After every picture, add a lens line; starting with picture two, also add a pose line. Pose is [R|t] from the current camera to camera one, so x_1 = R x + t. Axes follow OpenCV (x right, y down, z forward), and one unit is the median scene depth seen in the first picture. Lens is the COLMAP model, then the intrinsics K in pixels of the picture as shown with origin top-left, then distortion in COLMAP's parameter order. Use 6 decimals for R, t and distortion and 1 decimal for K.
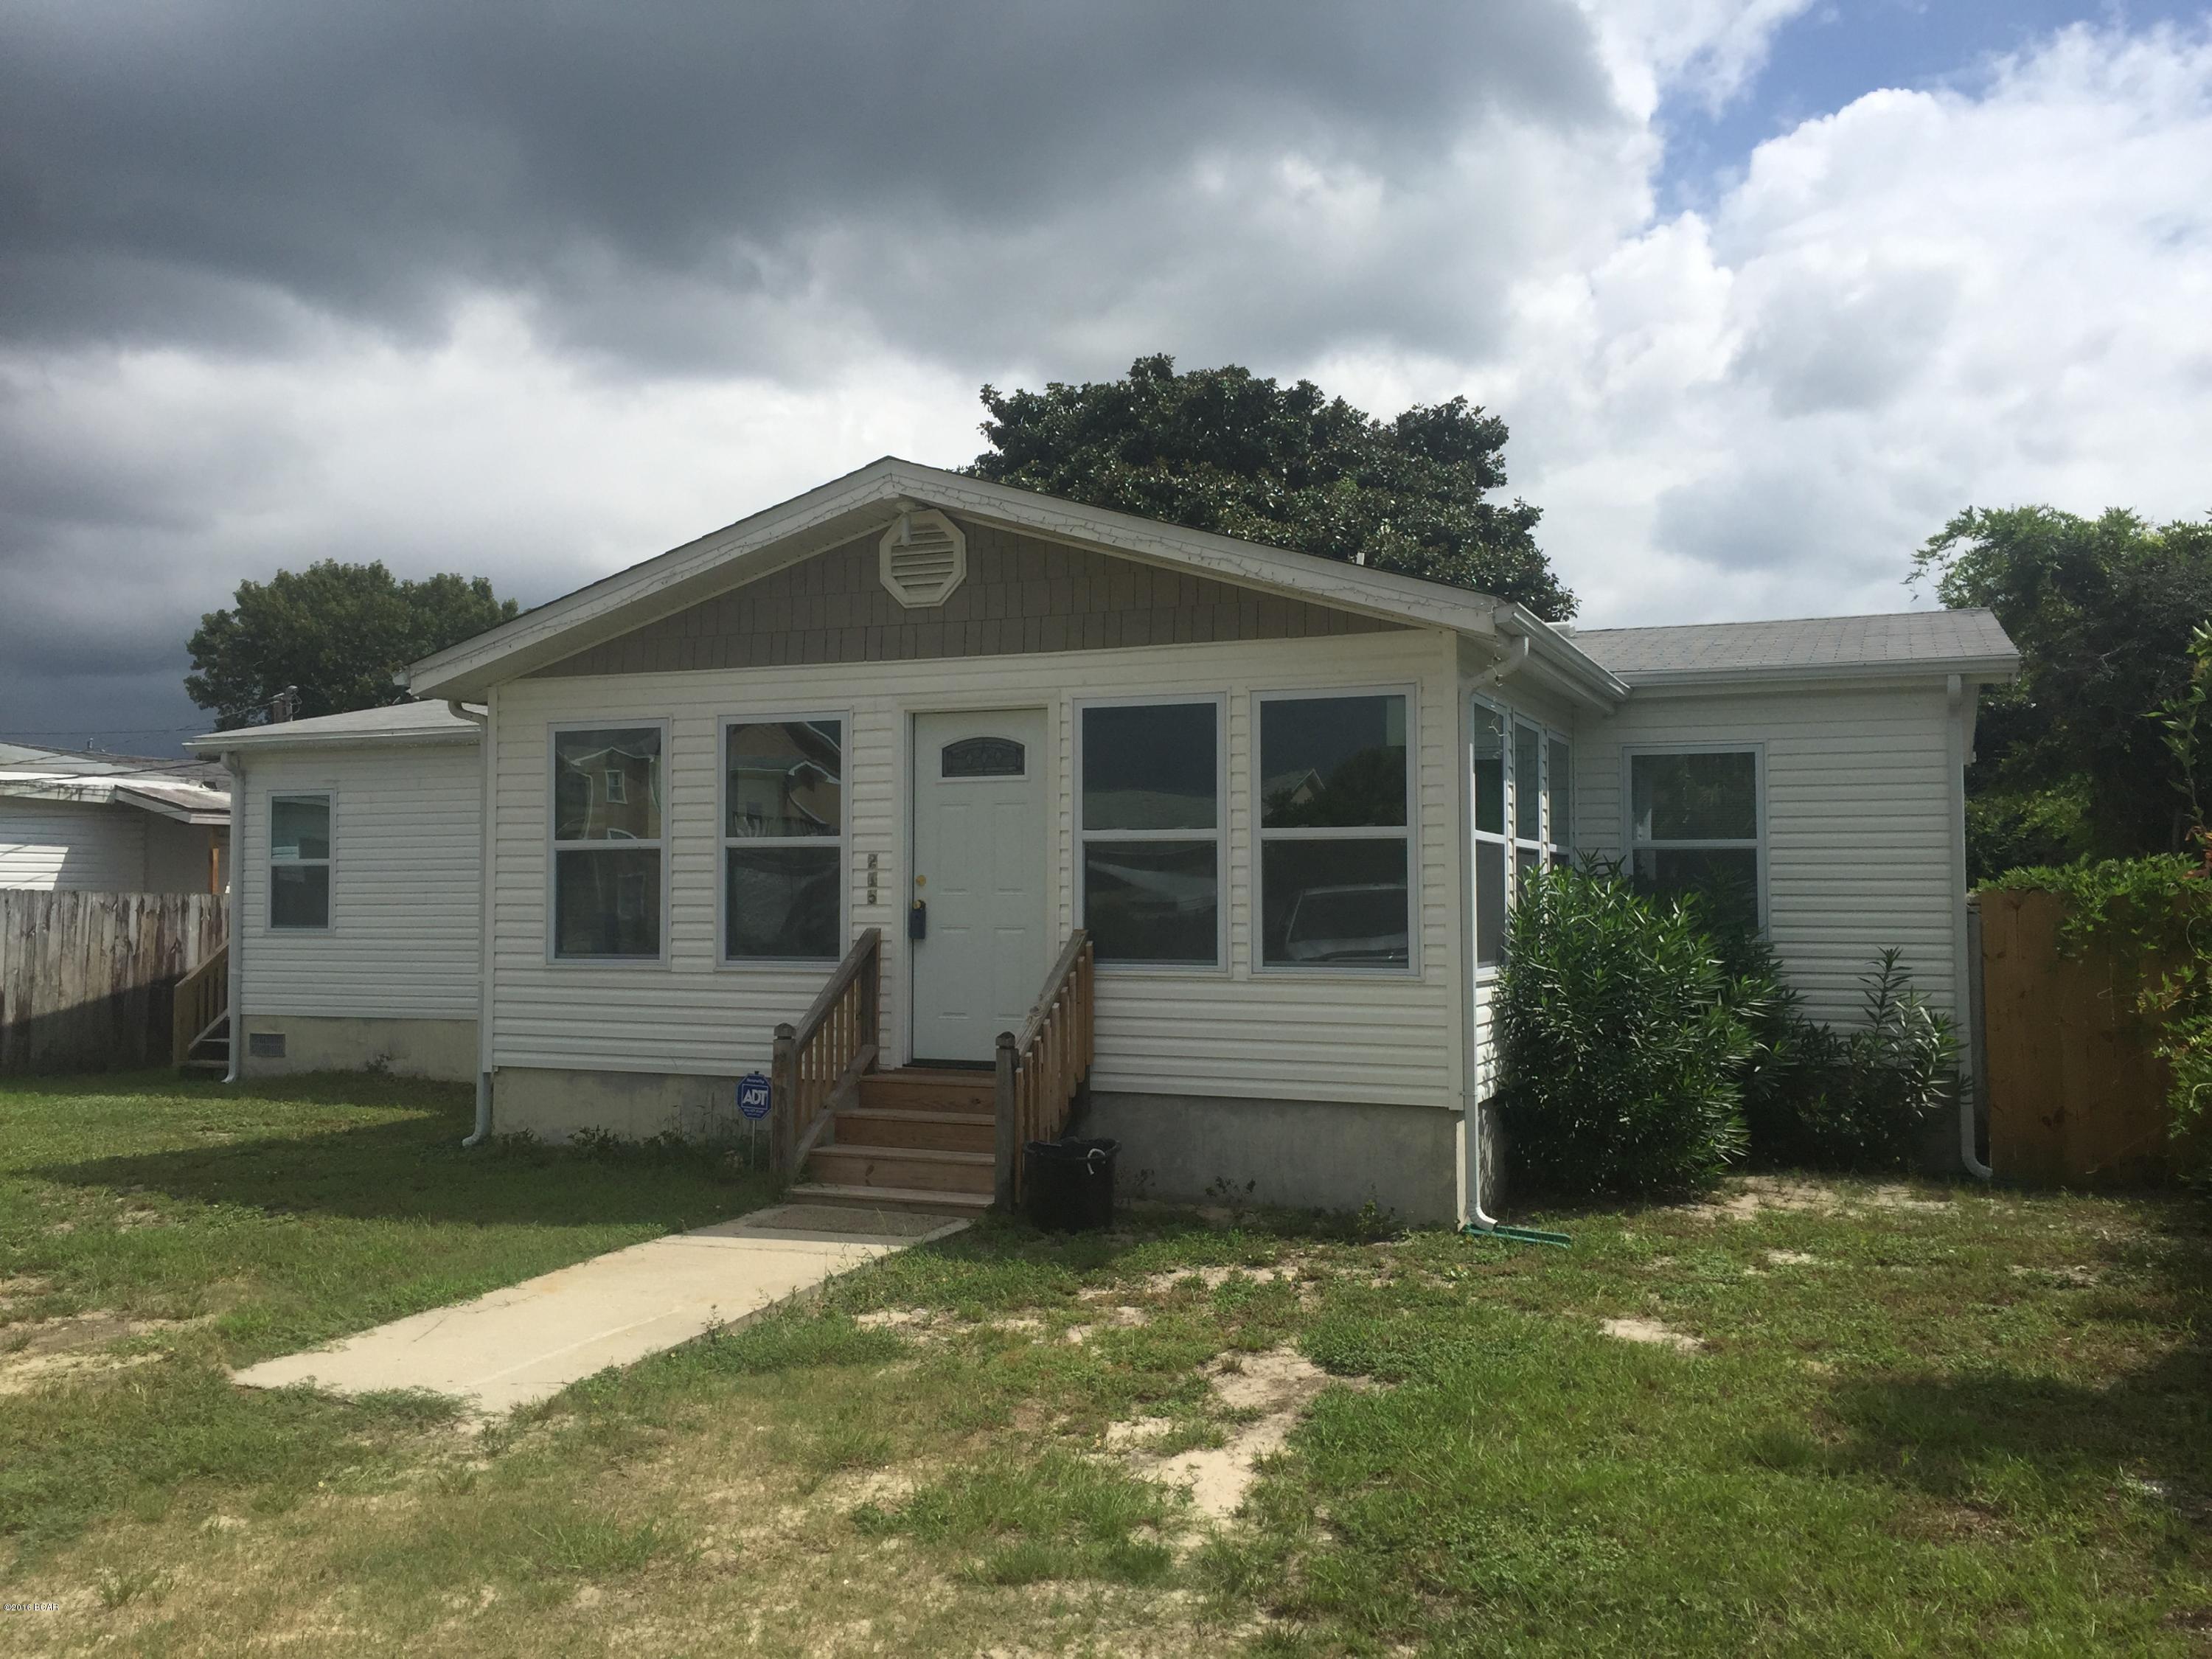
lens RADIAL K [[1890.0, 0, 1088.1], [0, 1890.0, 820.8], [0, 0, 1]] dist [-0.006009, -0.023503]
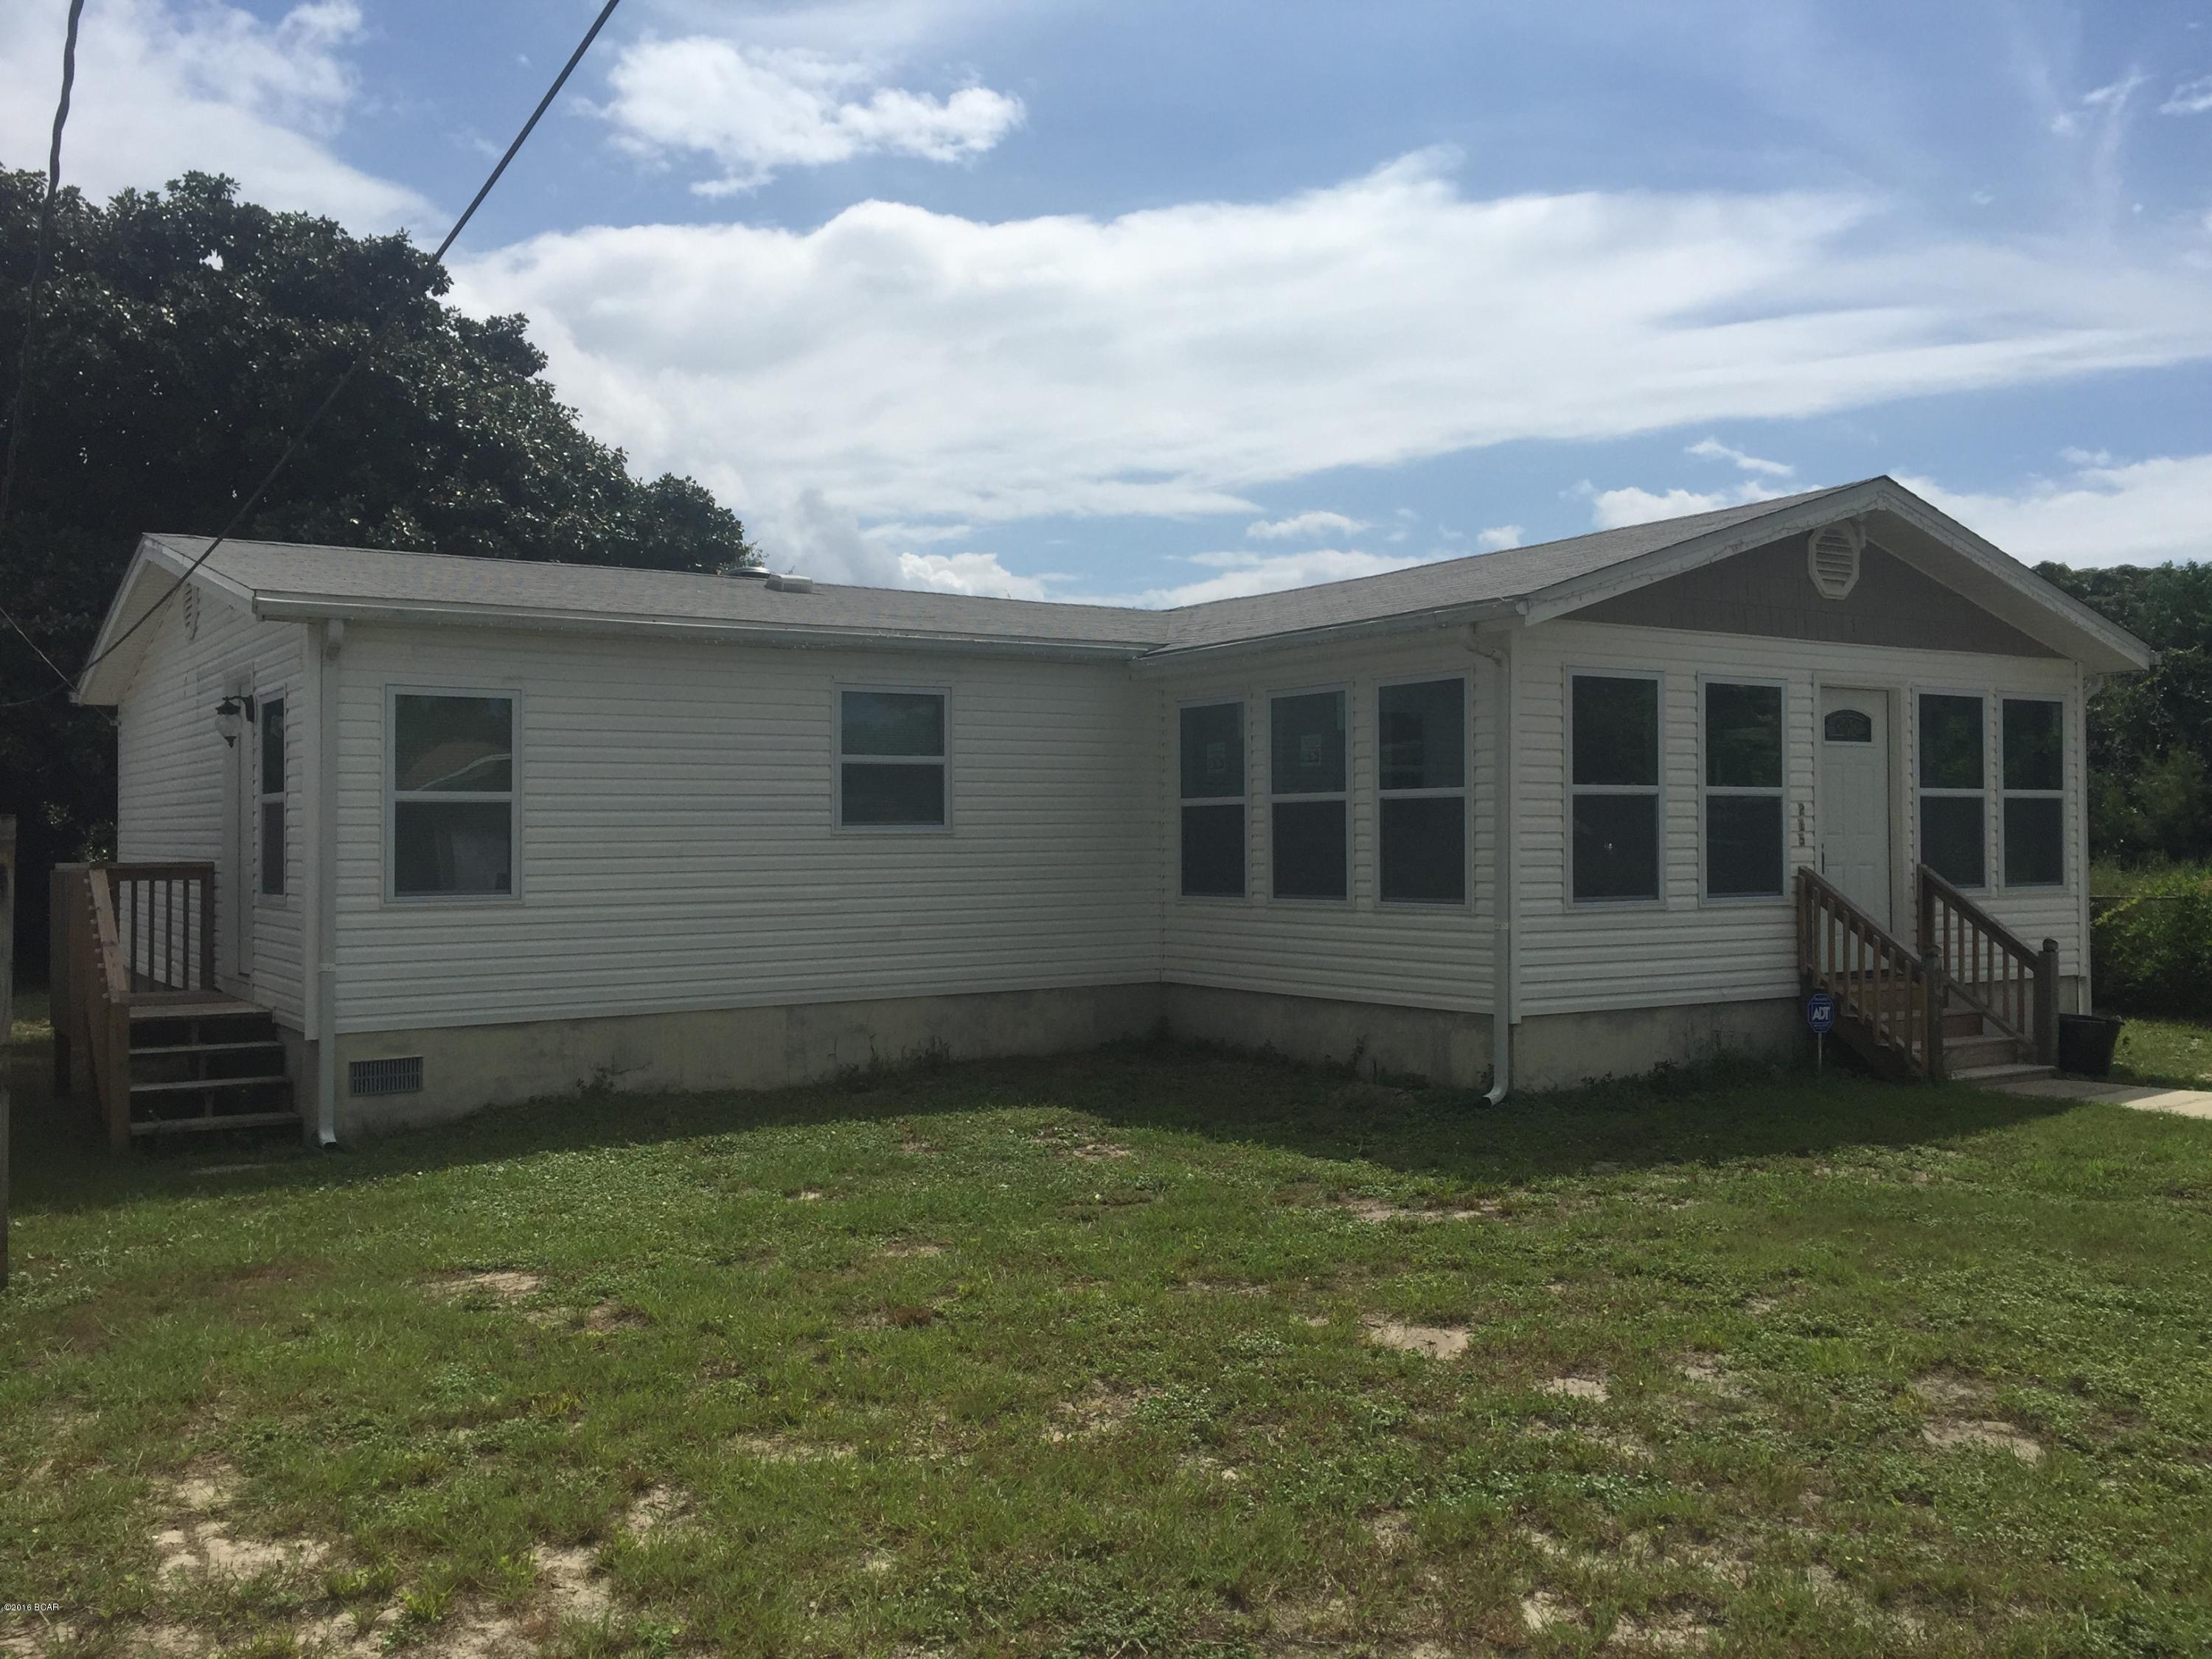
lens RADIAL K [[1890.0, 0, 1172.7], [0, 1890.0, 857.9], [0, 0, 1]] dist [-0.006009, -0.023503]
pose [[0.559828, -0.012517, 0.828514, -1.316681], [-0.026992, 0.999080, 0.033332, 0.023123], [-0.828169, -0.041023, 0.558975, 0.664413]]
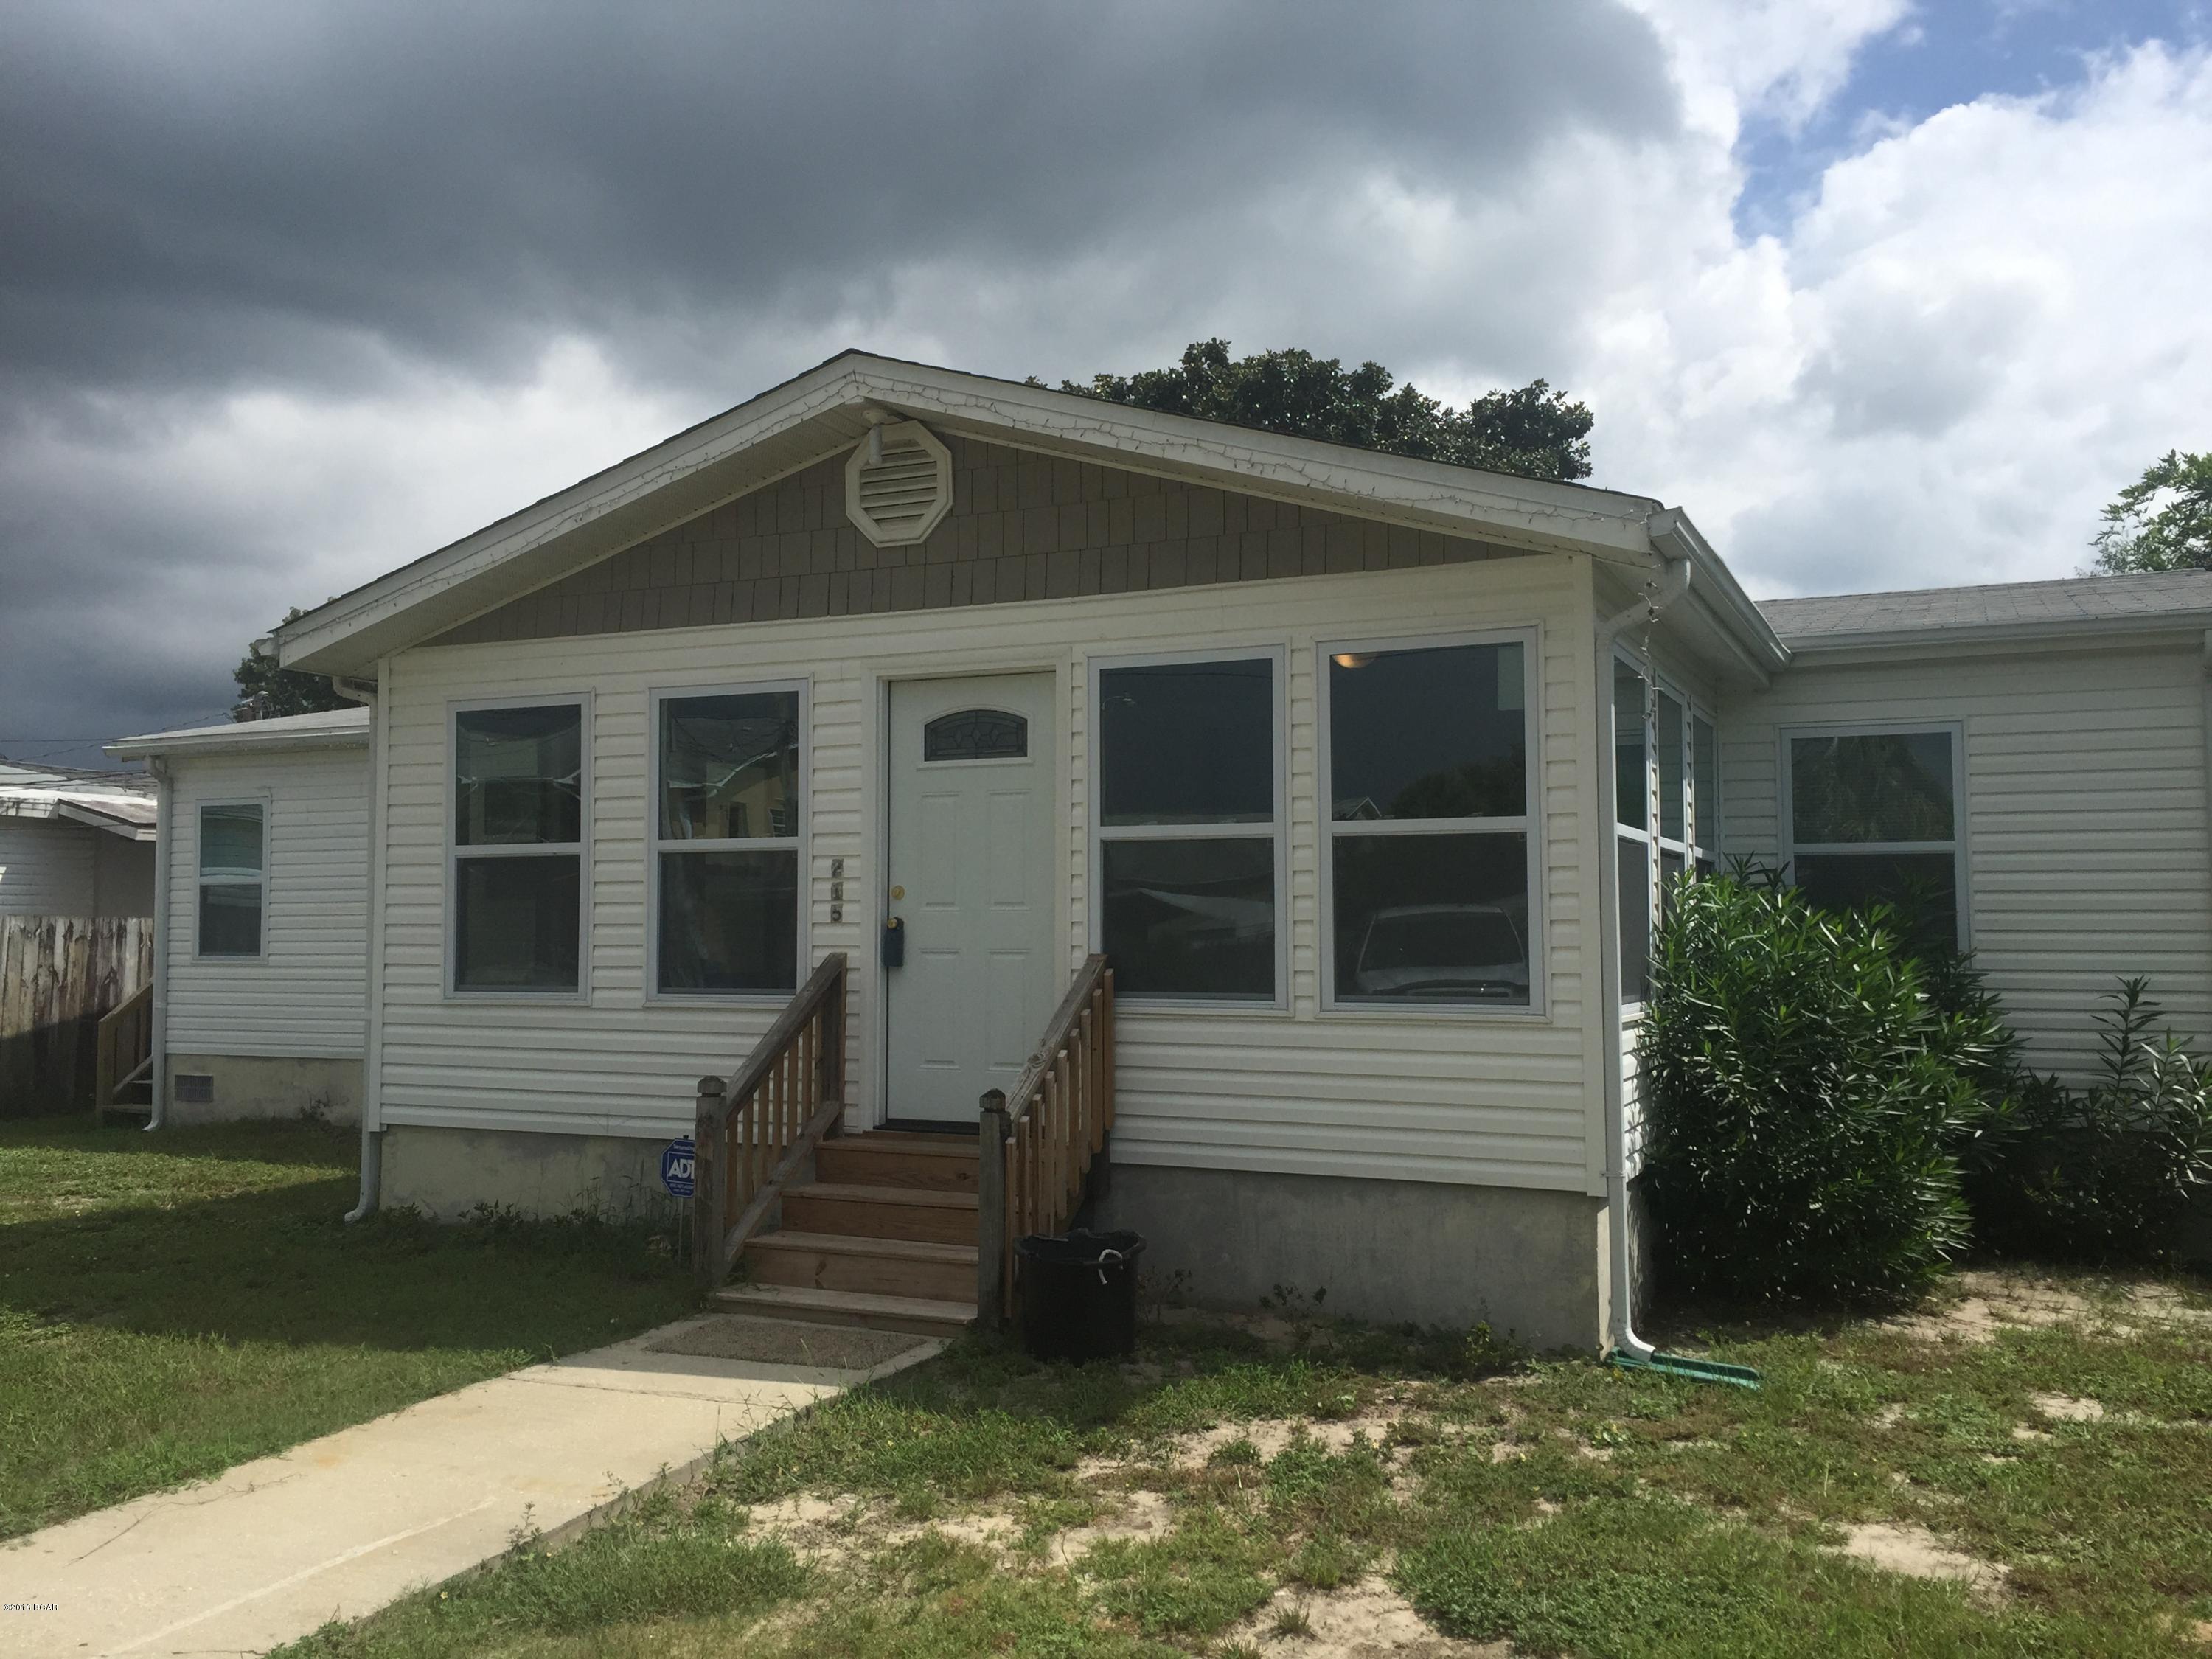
lens RADIAL K [[1890.0, 0, 1089.2], [0, 1890.0, 827.9], [0, 0, 1]] dist [-0.006009, -0.023503]
pose [[0.999479, -0.002633, -0.032183, 0.016845], [0.002235, 0.999921, -0.012393, 0.014638], [0.032213, 0.012315, 0.999405, 0.214194]]
